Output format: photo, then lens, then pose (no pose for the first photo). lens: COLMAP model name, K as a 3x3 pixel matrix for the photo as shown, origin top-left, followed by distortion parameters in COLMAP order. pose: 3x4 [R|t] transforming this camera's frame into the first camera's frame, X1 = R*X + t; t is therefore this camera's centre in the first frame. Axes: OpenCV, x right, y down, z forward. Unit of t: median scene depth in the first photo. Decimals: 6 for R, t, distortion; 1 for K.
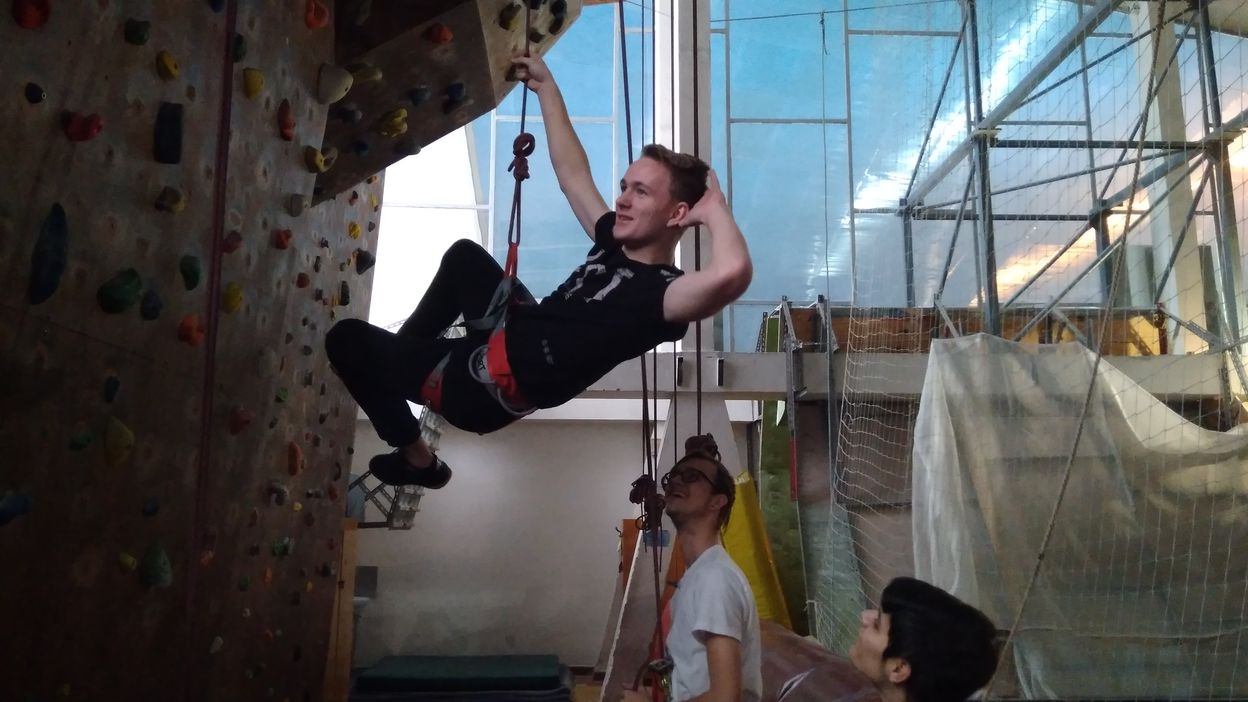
lens RADIAL K [[990.9, 0, 624.0], [0, 990.9, 351.0], [0, 0, 1]] dist [0.083326, -0.131832]
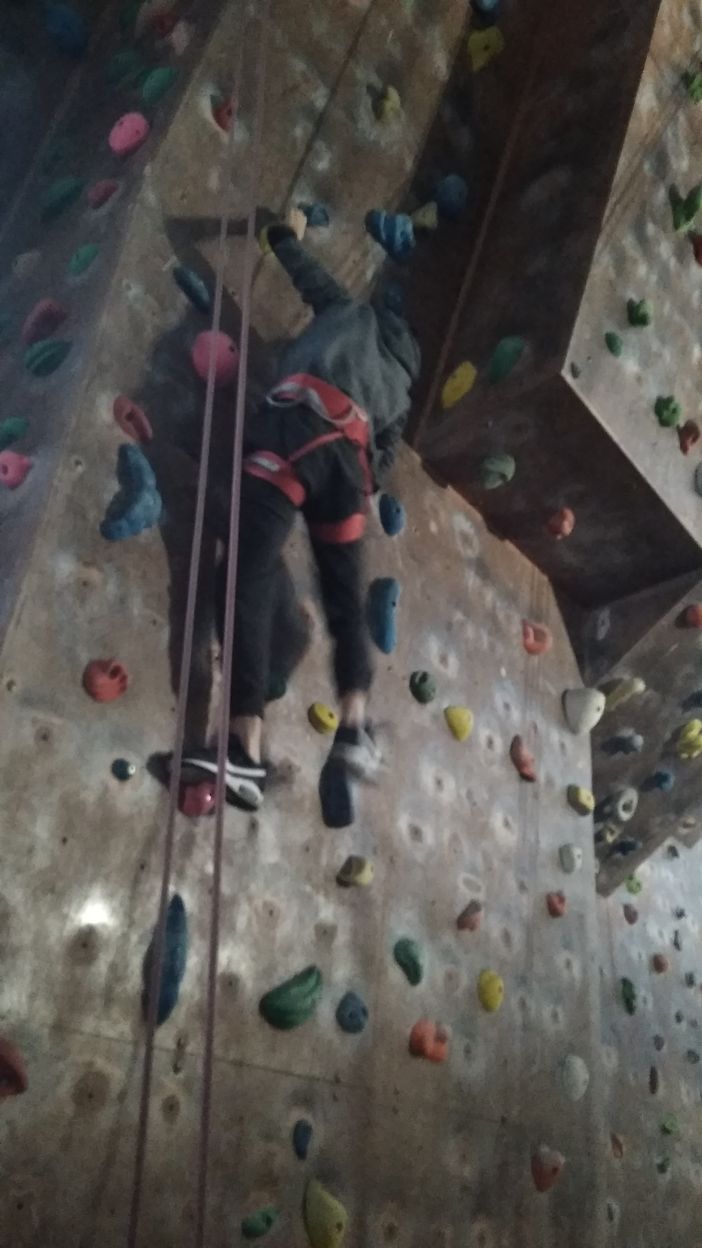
lens RADIAL K [[990.9, 0, 349.2], [0, 990.9, 618.1], [0, 0, 1]] dist [0.083326, -0.131832]
pose [[0.758758, -0.378456, -0.530149, 0.043967], [0.126627, 0.884069, -0.449876, 0.025928], [0.638946, 0.274216, 0.718717, 0.275314]]
